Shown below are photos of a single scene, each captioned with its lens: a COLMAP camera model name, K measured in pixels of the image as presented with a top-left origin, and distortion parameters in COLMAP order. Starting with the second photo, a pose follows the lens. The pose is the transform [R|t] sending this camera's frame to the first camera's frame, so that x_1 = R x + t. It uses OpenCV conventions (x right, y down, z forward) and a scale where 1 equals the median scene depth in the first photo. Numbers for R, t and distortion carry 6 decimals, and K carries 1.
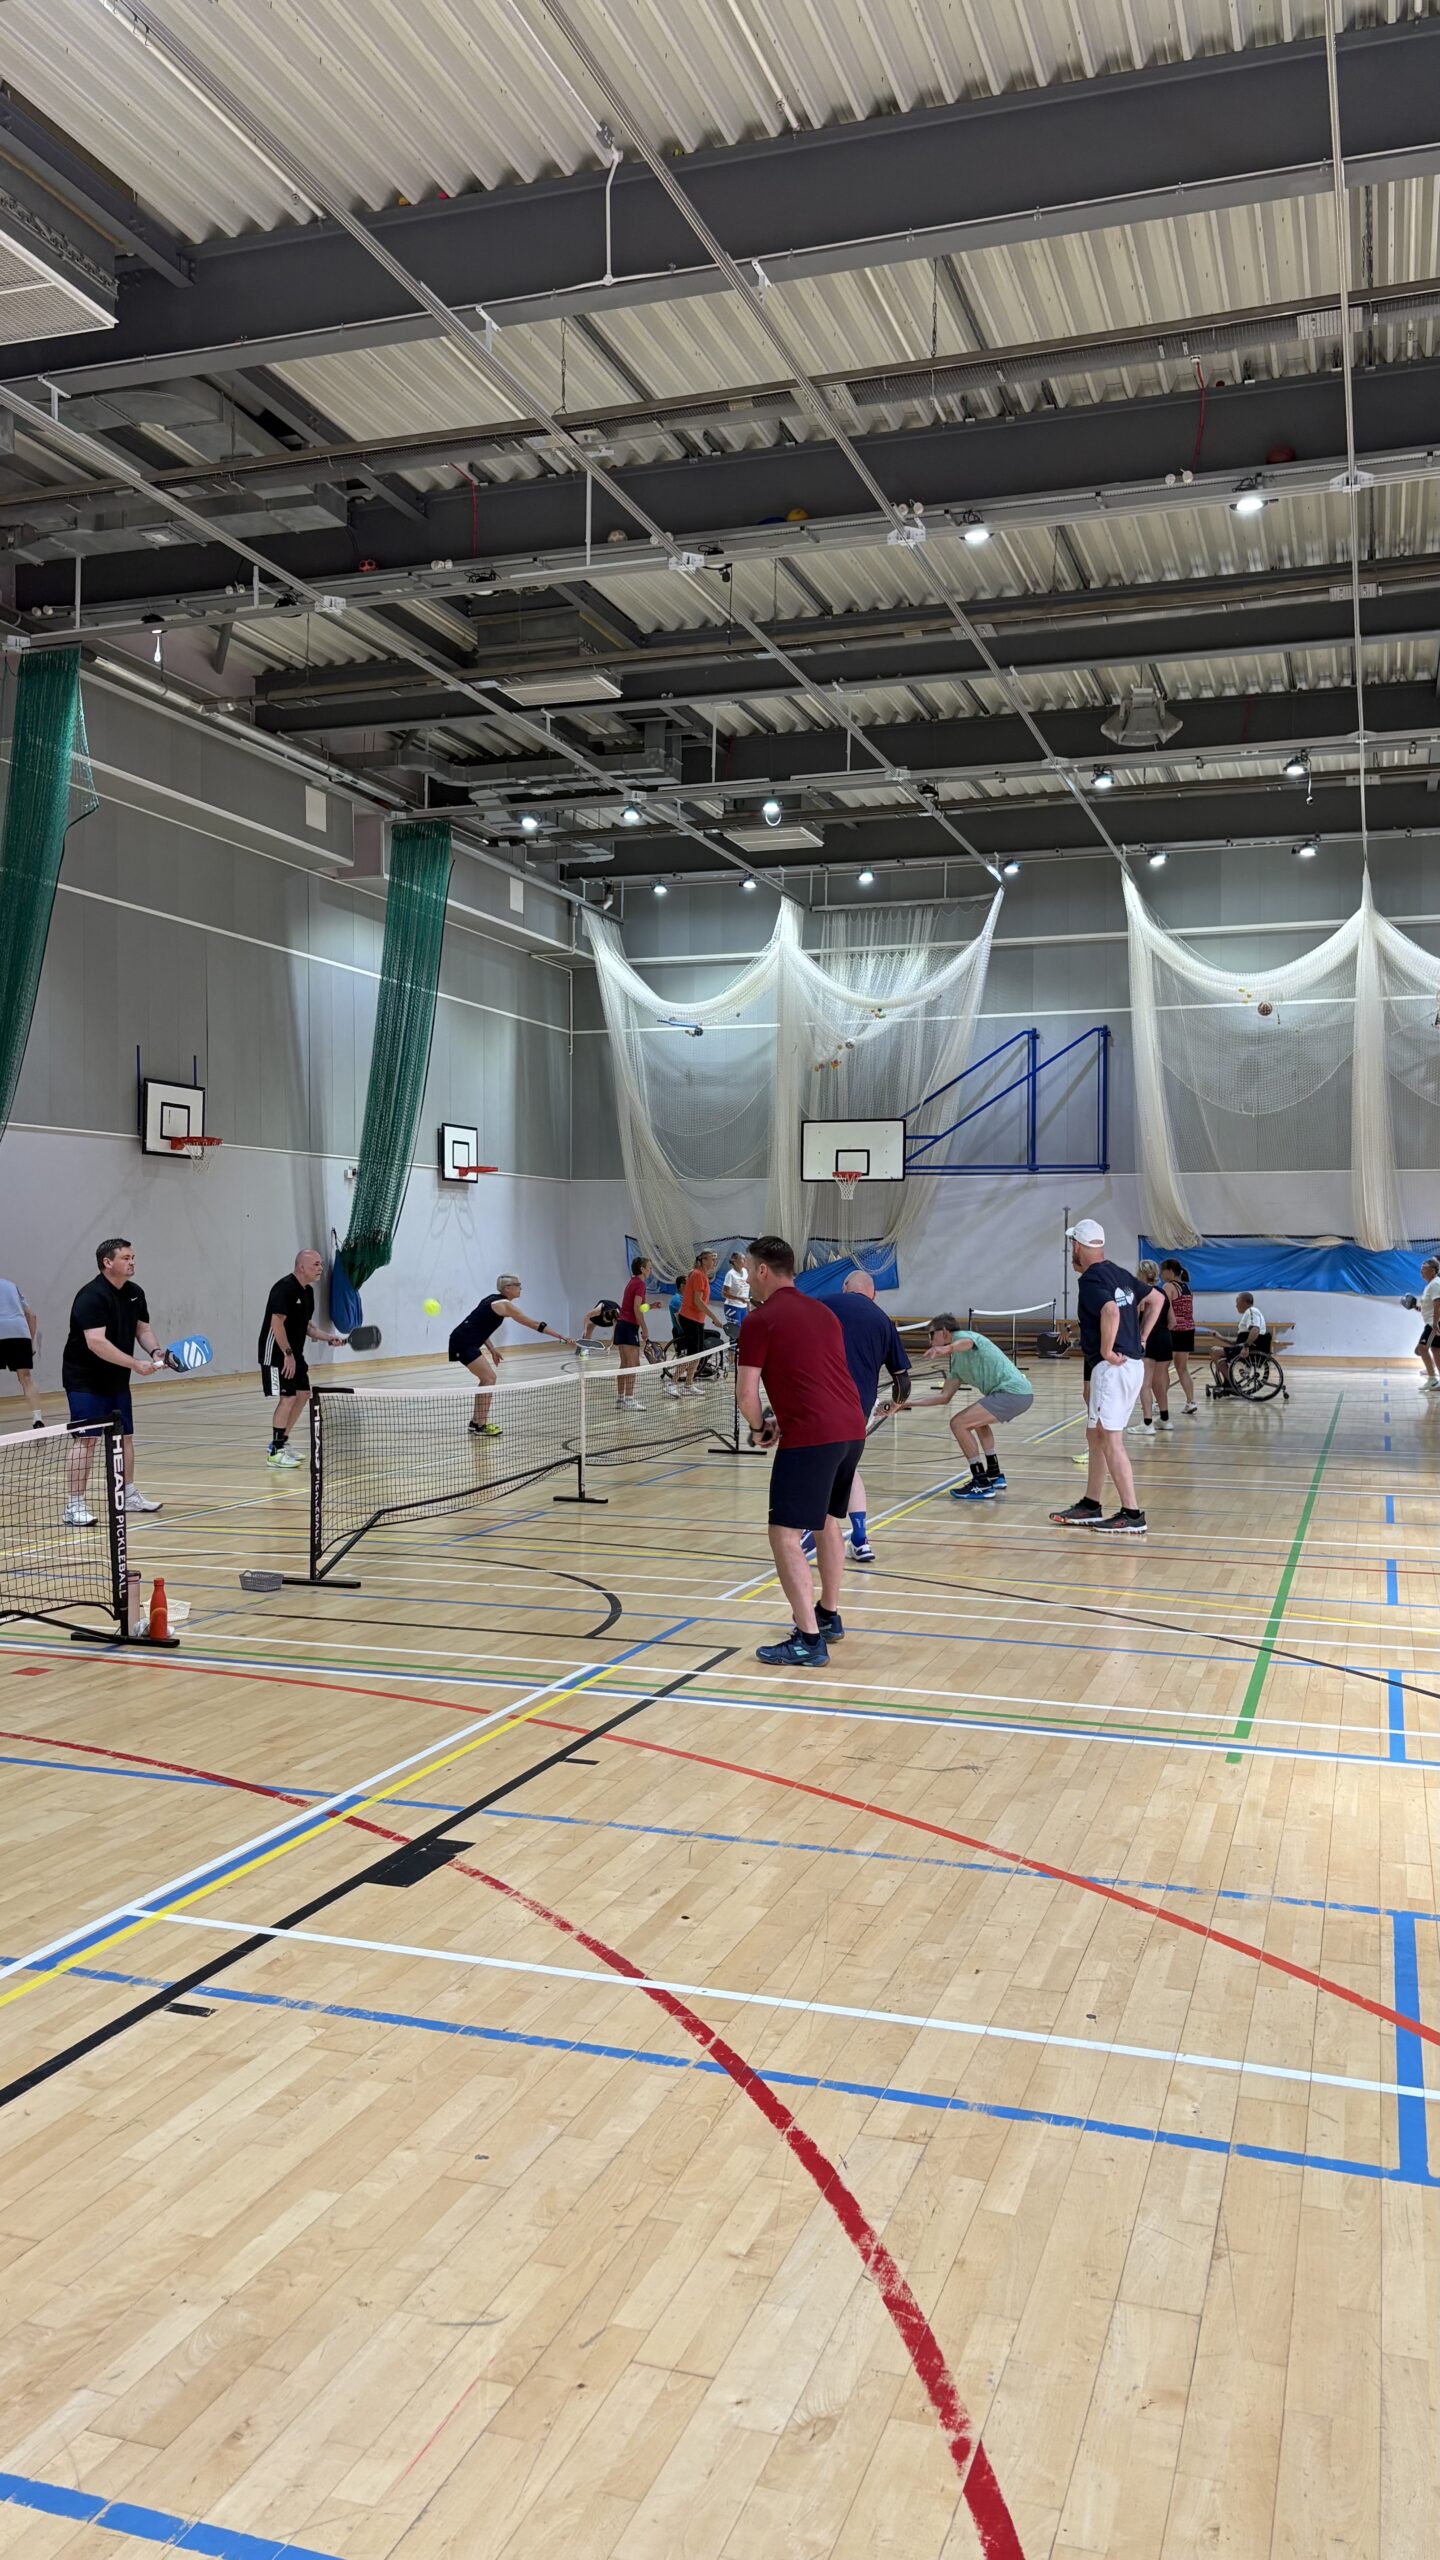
lens RADIAL K [[1917.0, 0, 691.0], [0, 1917.0, 1299.6], [0, 0, 1]] dist [0.045008, -0.047794]
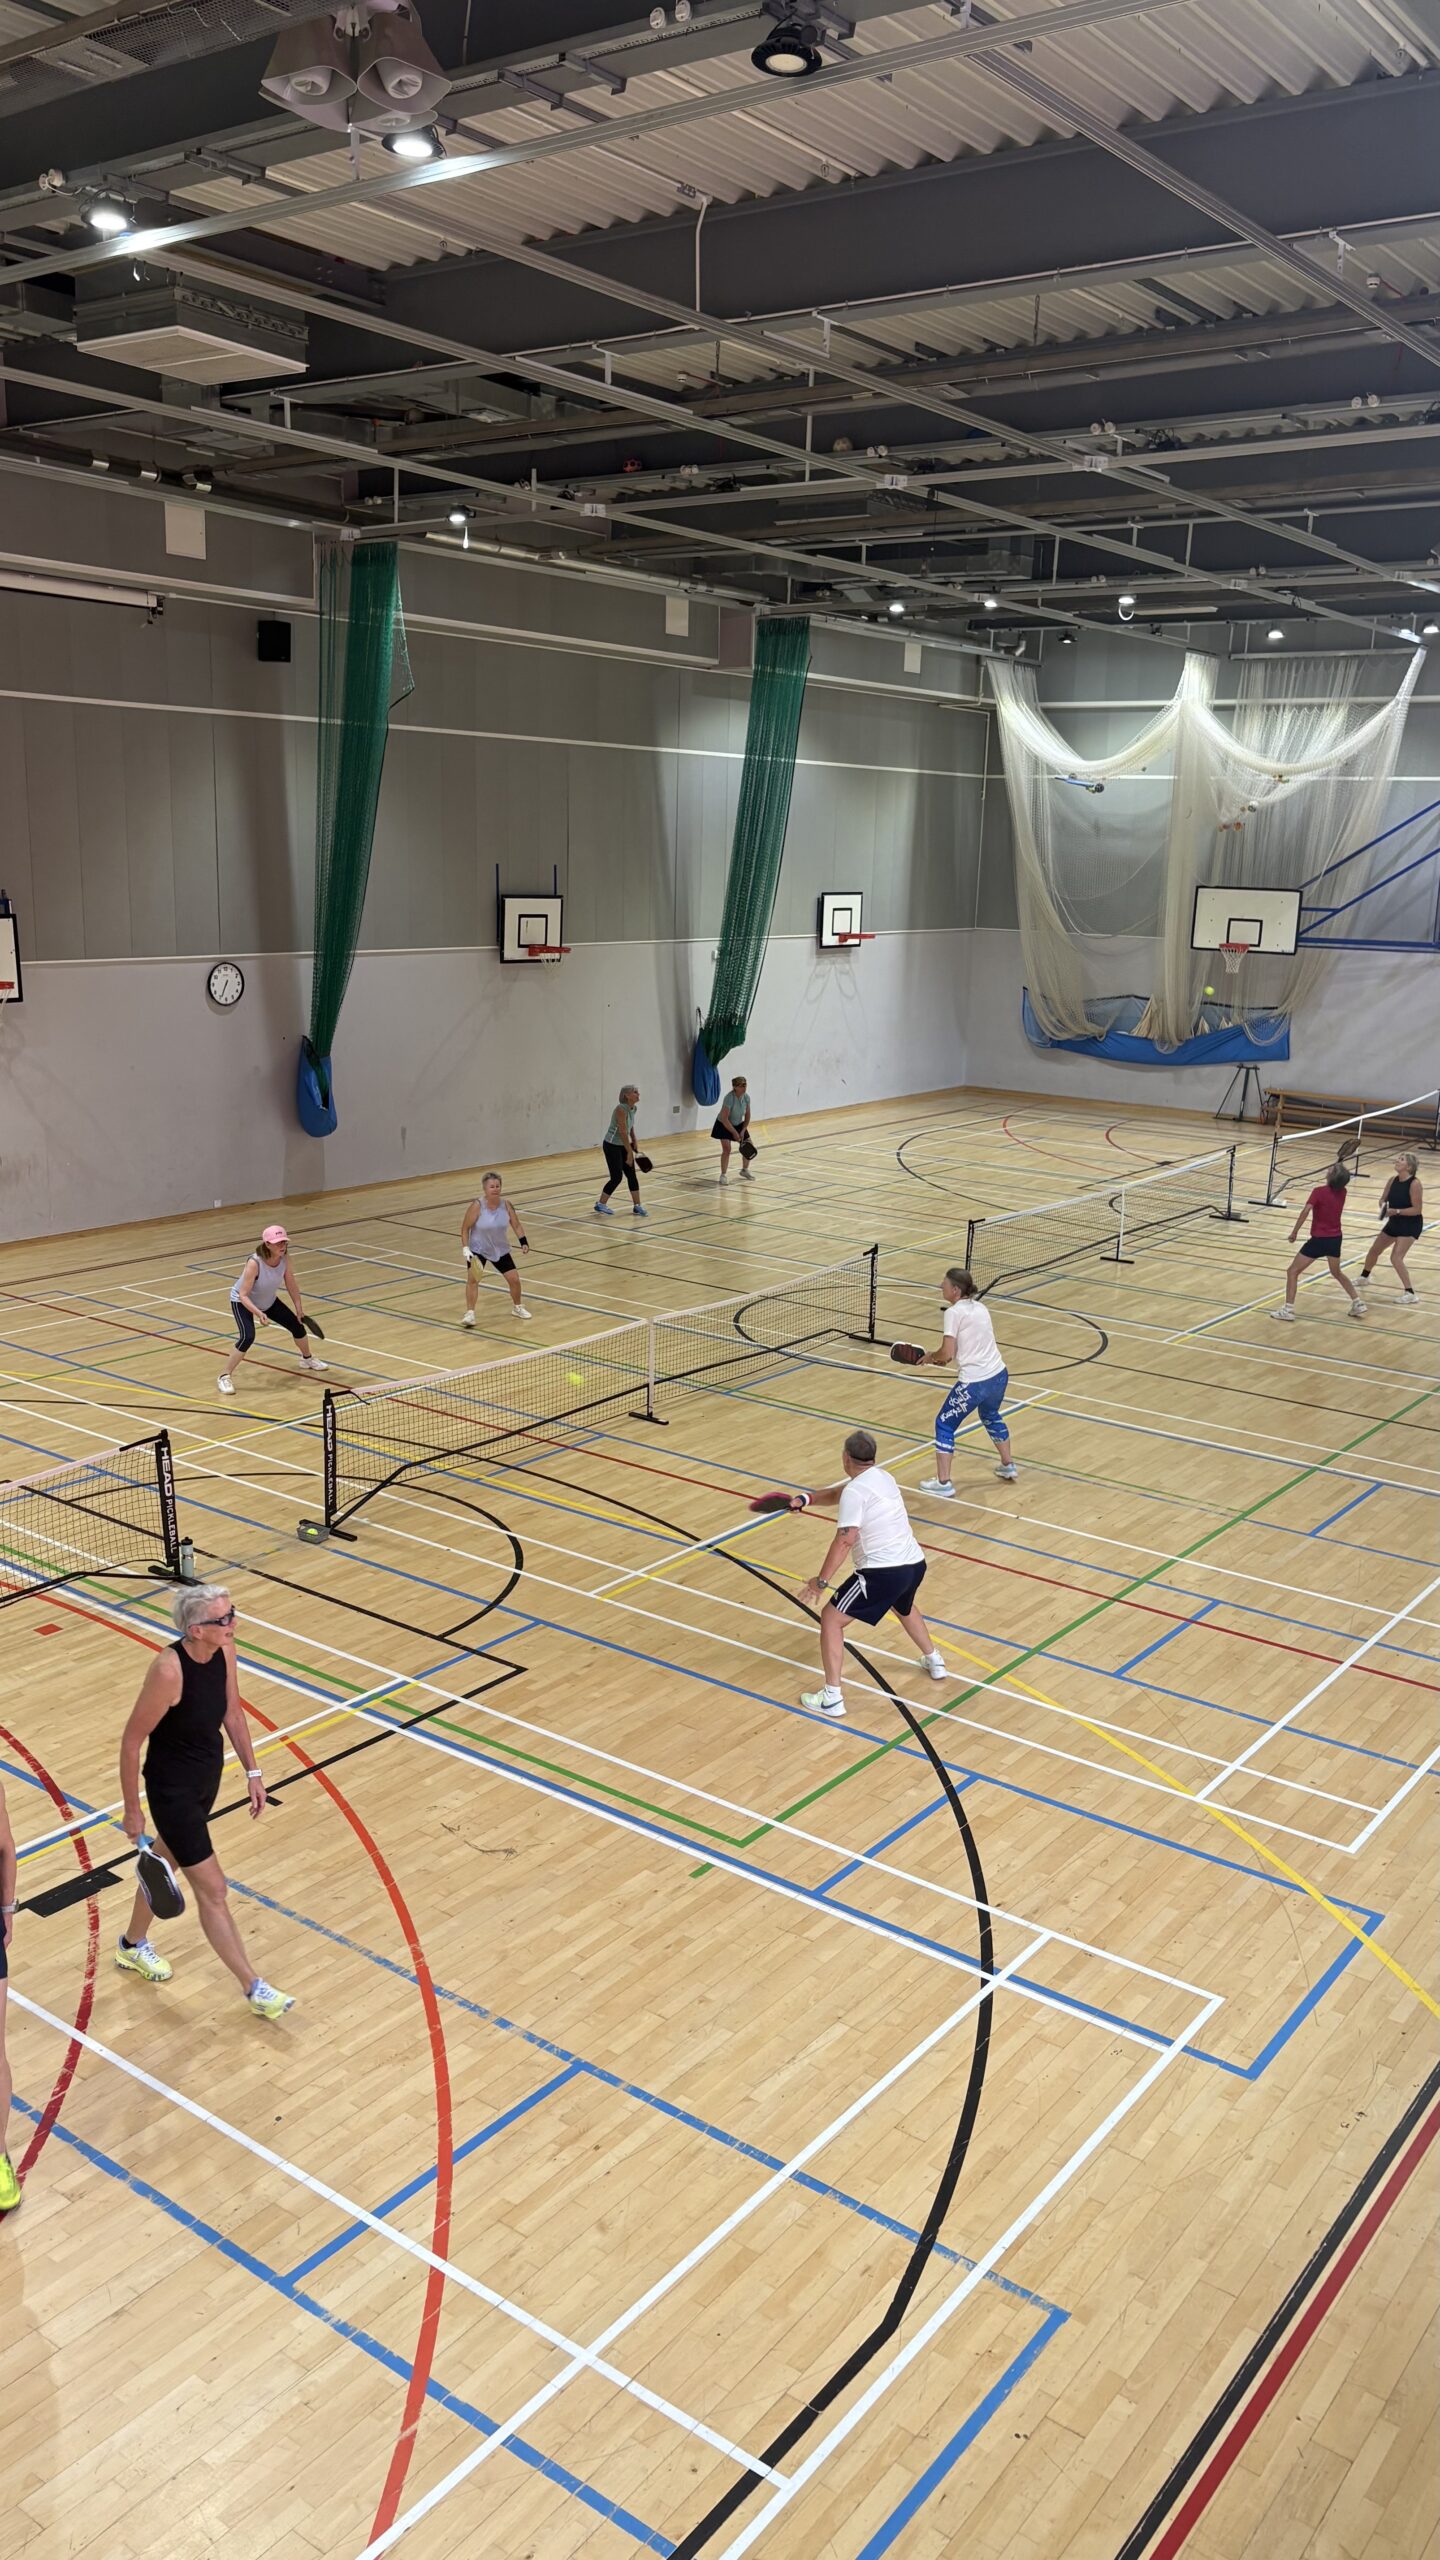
lens RADIAL K [[1917.0, 0, 705.0], [0, 1917.0, 1300.2], [0, 0, 1]] dist [0.045008, -0.047794]
pose [[0.953042, 0.090316, -0.289056, 0.181230], [-0.029113, 0.977396, 0.209402, -0.126399], [0.301435, -0.191154, 0.934129, -0.058482]]
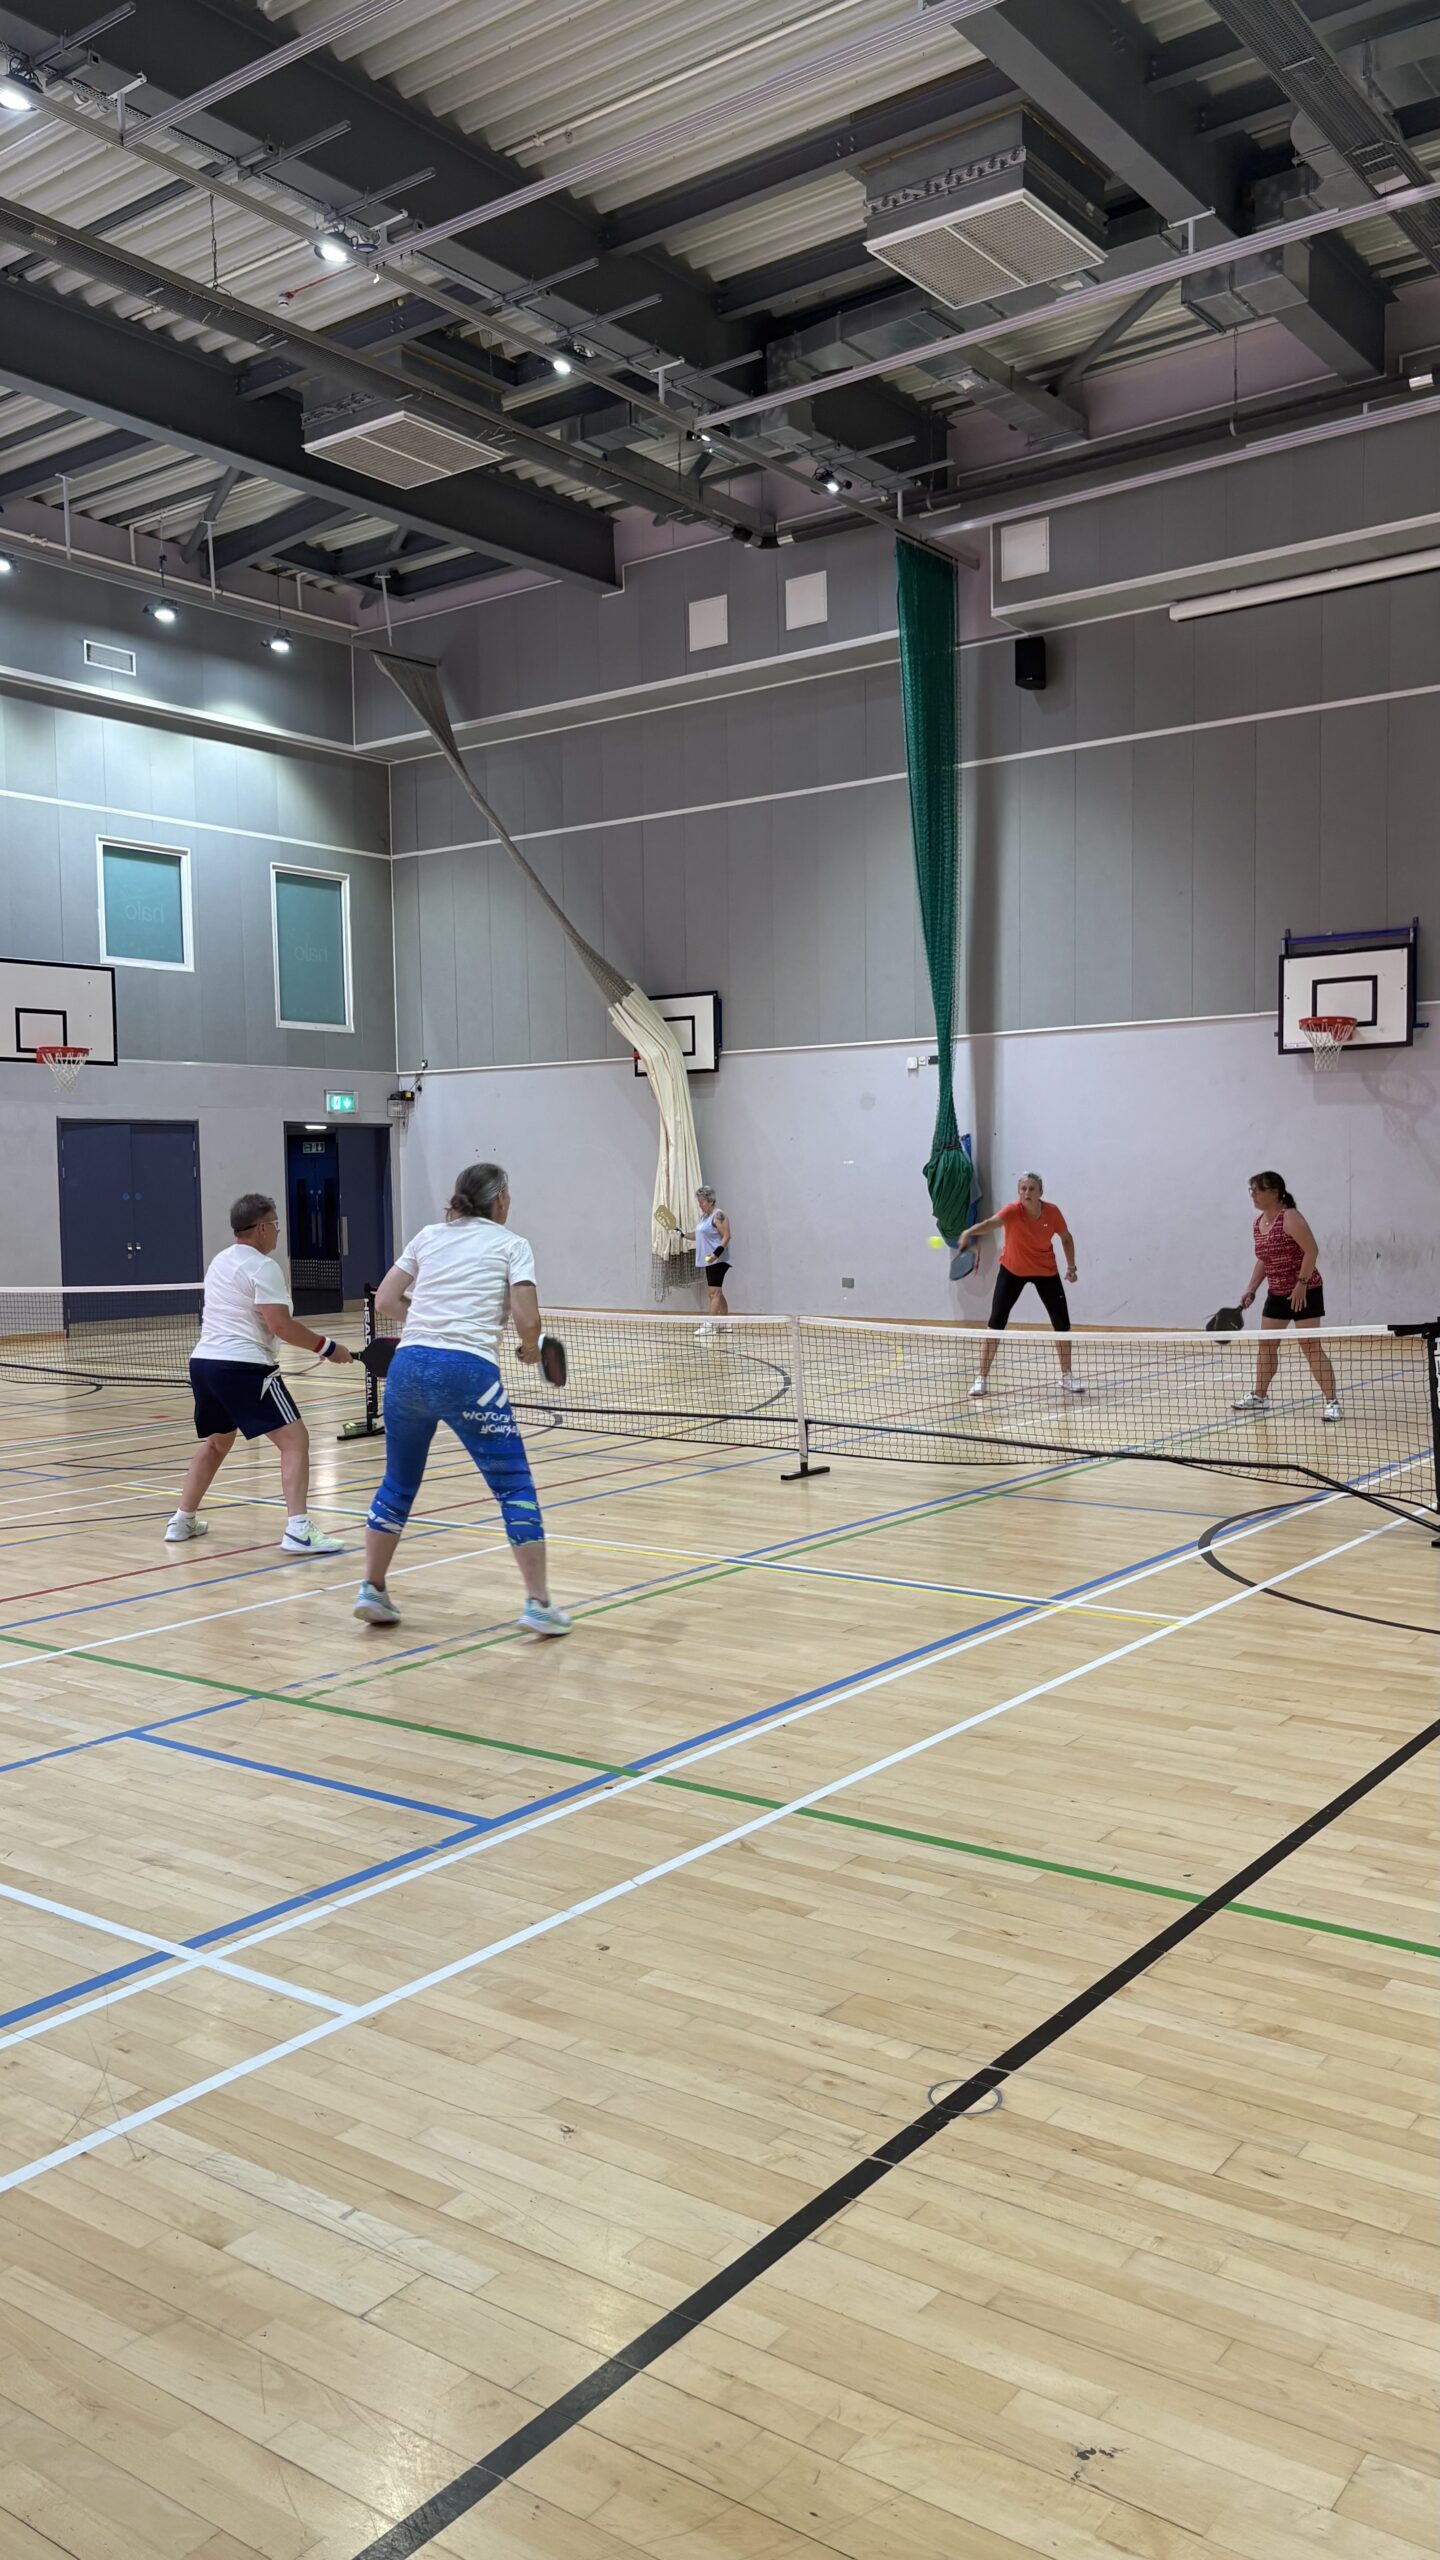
lens RADIAL K [[1917.0, 0, 726.8], [0, 1917.0, 1287.7], [0, 0, 1]] dist [0.045008, -0.047794]
pose [[-0.276752, 0.056414, -0.959284, 0.400634], [-0.004927, 0.998179, 0.060122, -0.018261], [0.960929, 0.021366, -0.275970, 0.641311]]
